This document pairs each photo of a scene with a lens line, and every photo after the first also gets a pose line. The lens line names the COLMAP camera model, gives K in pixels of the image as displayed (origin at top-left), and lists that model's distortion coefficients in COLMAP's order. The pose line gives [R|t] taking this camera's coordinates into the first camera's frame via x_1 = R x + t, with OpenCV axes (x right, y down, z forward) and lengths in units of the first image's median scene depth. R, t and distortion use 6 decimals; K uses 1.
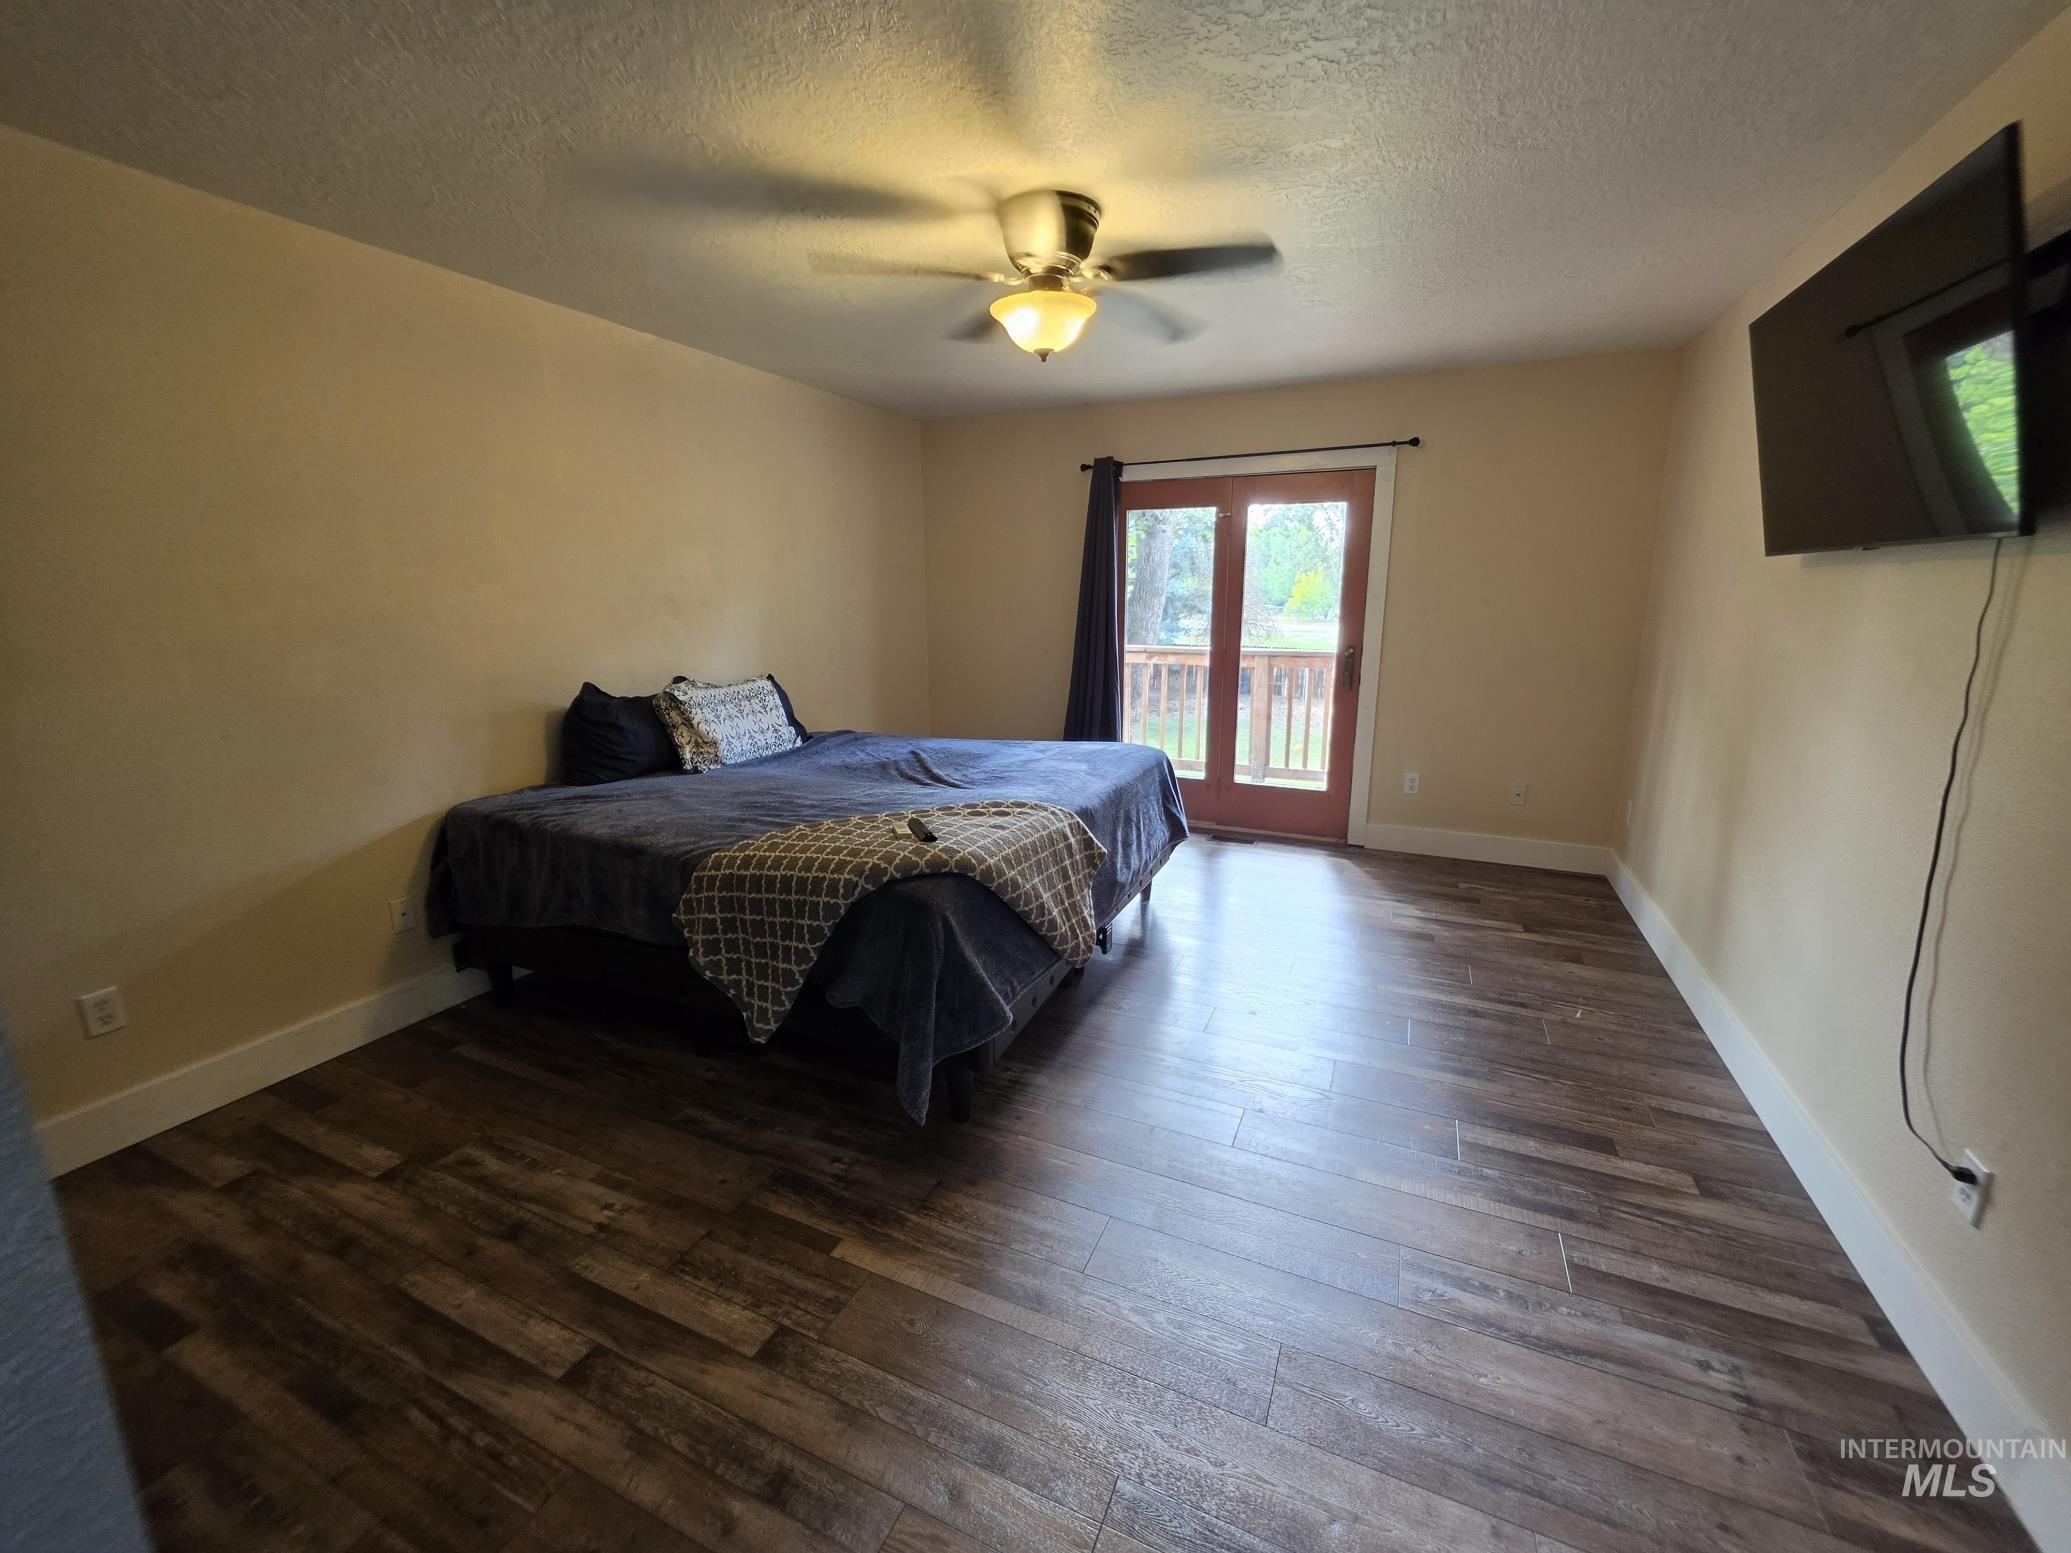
lens RADIAL K [[833.3, 0, 1034.9], [0, 833.3, 773.4], [0, 0, 1]] dist [-0.003461, -0.000510]
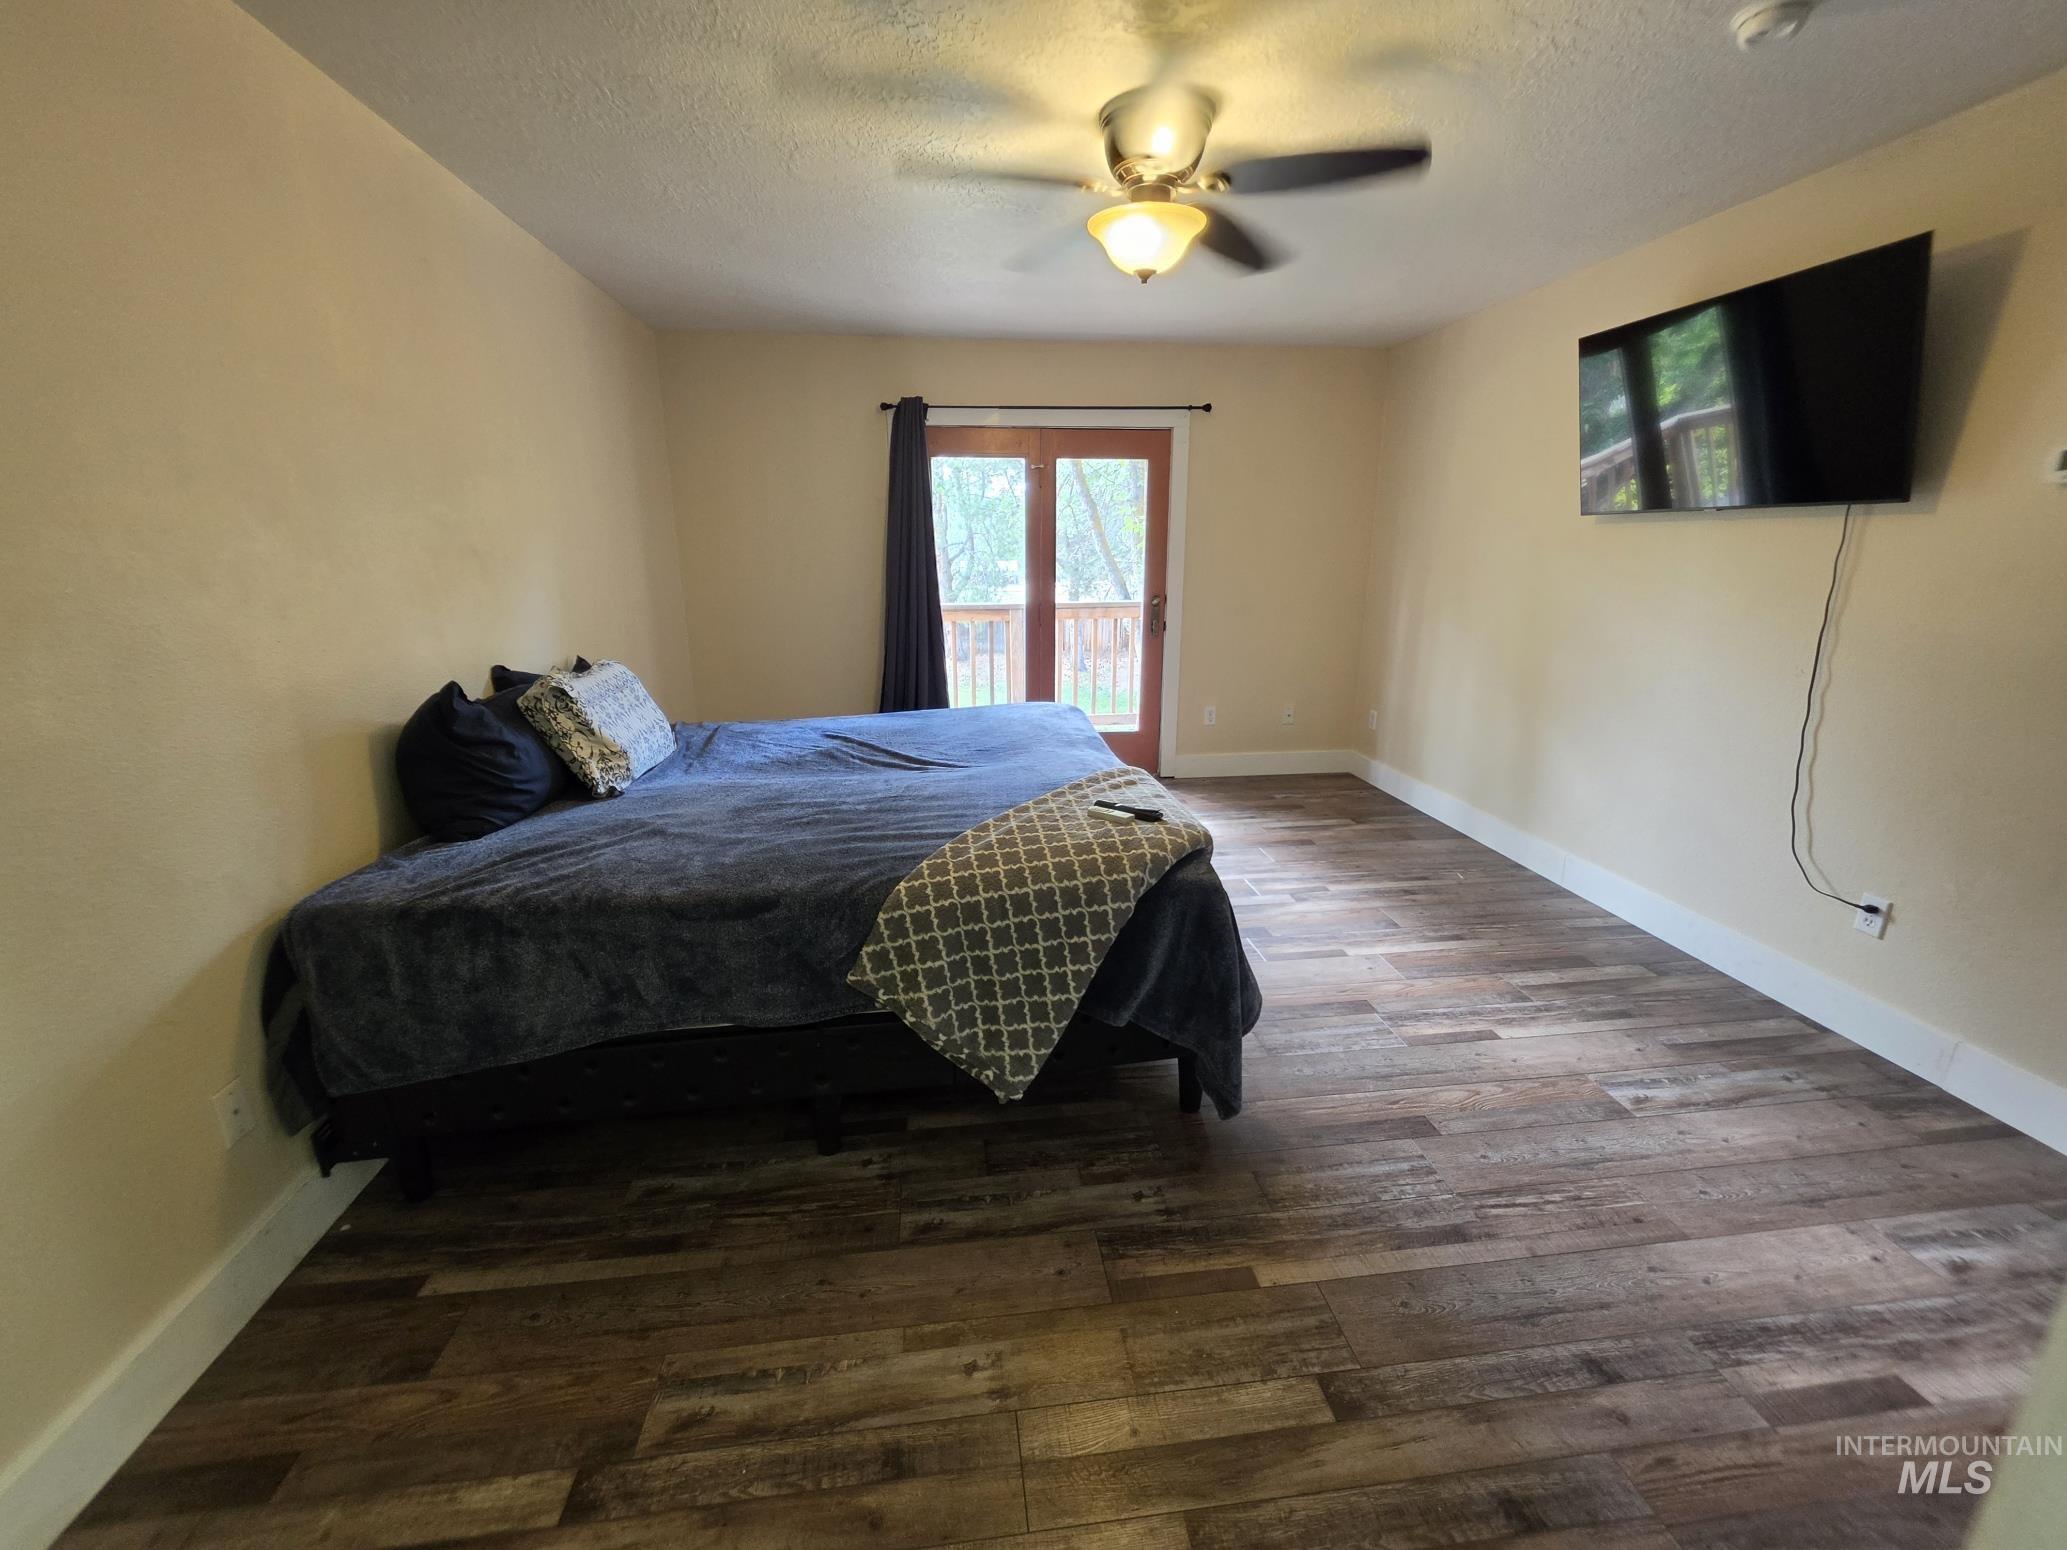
lens RADIAL K [[829.4, 0, 1033.5], [0, 829.4, 775.0], [0, 0, 1]] dist [-0.004098, -0.000230]
pose [[0.855074, -0.137395, 0.499972, -0.538952], [0.112301, 0.990439, 0.080115, -0.042053], [-0.506199, -0.012357, 0.862328, 0.238162]]
